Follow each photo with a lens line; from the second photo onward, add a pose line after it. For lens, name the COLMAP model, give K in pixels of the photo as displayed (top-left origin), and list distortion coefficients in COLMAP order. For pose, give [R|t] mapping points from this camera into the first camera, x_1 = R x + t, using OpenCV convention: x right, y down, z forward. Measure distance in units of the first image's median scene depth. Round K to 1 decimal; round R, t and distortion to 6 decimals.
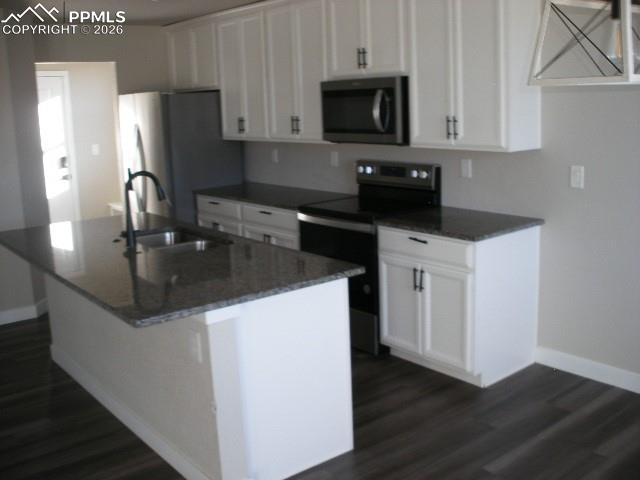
lens RADIAL K [[669.2, 0, 320.0], [0, 669.2, 240.0], [0, 0, 1]] dist [-0.202510, 0.183436]
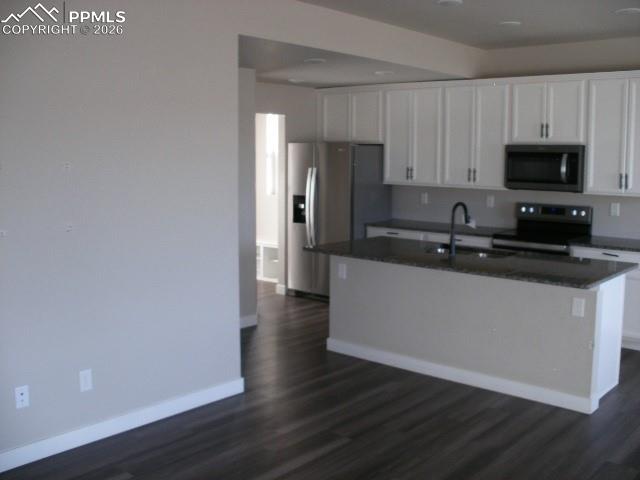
lens RADIAL K [[669.2, 0, 320.0], [0, 669.2, 240.0], [0, 0, 1]] dist [-0.202510, 0.183436]
pose [[0.984630, 0.019924, 0.173511, -0.665555], [-0.005829, 0.996667, -0.081369, 0.079104], [-0.174554, 0.079107, 0.981465, -0.285524]]
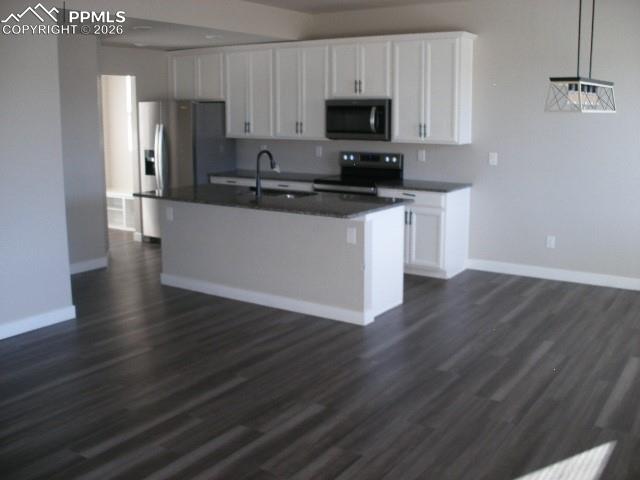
lens RADIAL K [[669.2, 0, 320.0], [0, 669.2, 240.0], [0, 0, 1]] dist [-0.202510, 0.183436]
pose [[0.953352, -0.021634, 0.301085, -0.525470], [0.027867, 0.999477, -0.016422, 0.123297], [-0.300572, 0.024046, 0.953456, -0.507095]]
